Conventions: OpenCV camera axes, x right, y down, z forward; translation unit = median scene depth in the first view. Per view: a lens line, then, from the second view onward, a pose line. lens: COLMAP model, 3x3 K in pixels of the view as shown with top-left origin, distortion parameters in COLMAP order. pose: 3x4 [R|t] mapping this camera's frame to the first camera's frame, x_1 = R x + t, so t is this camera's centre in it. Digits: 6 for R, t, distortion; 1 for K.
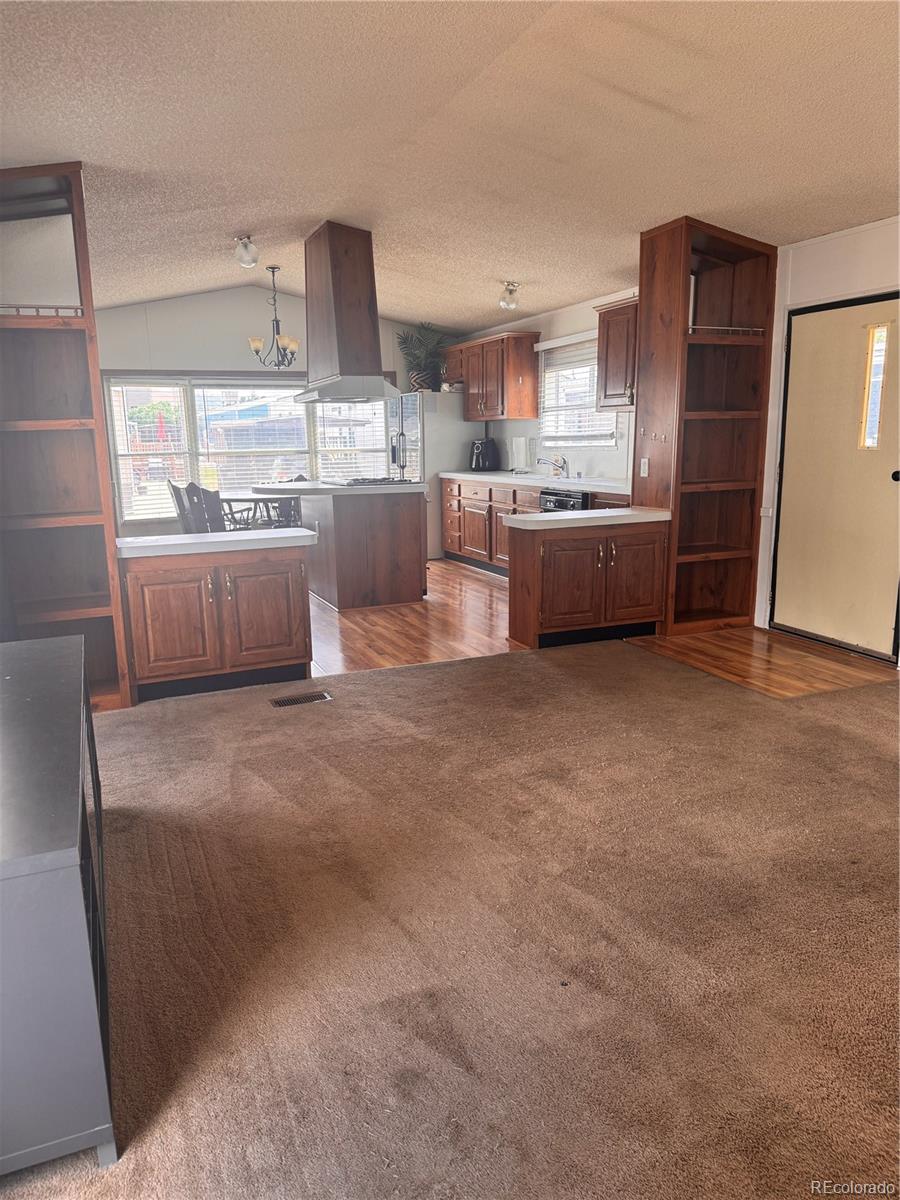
lens RADIAL K [[835.2, 0, 450.0], [0, 835.2, 600.0], [0, 0, 1]] dist [0.154981, -0.265080]
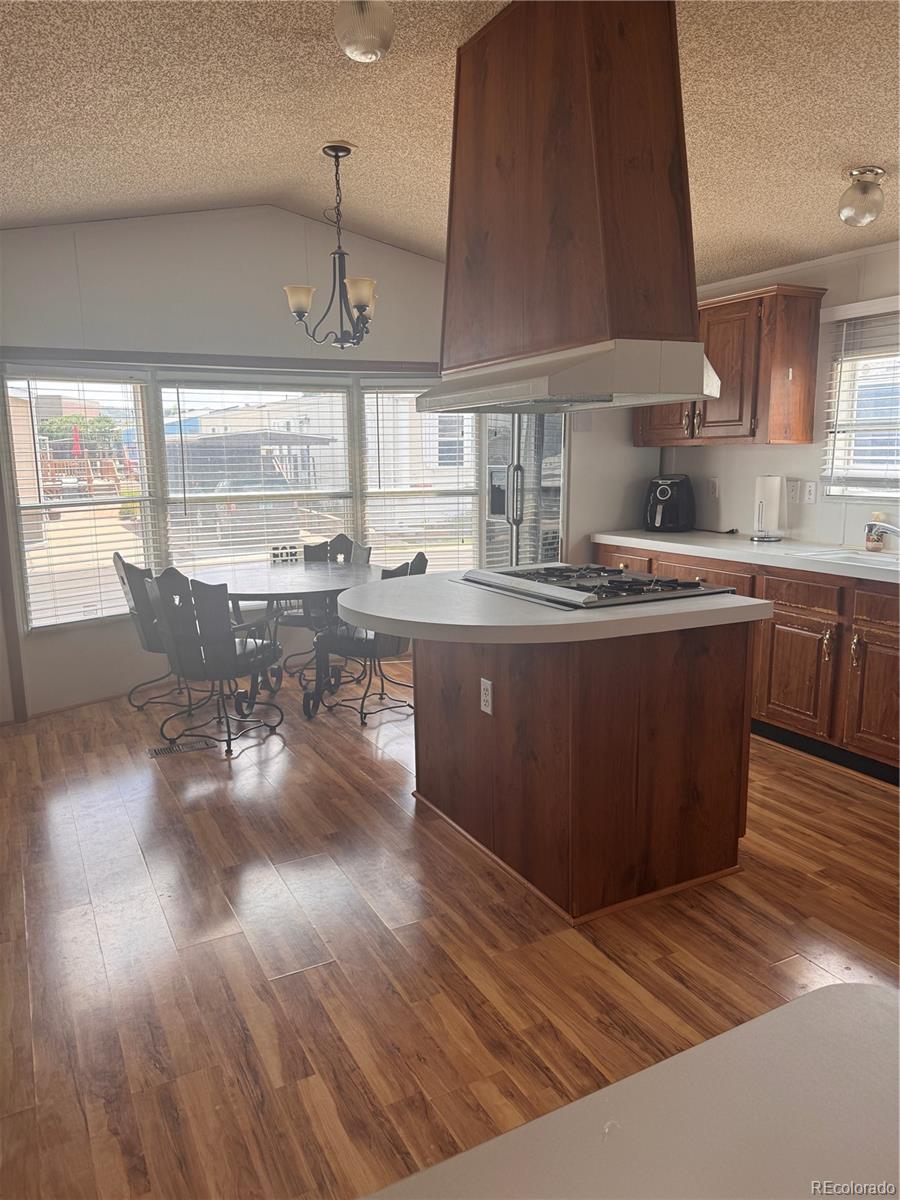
lens RADIAL K [[835.2, 0, 450.0], [0, 835.2, 600.0], [0, 0, 1]] dist [0.154981, -0.265080]
pose [[0.995962, -0.007181, 0.089493, -0.275576], [0.008880, 0.999788, -0.018603, -0.162031], [-0.089340, 0.019322, 0.995814, 0.720662]]
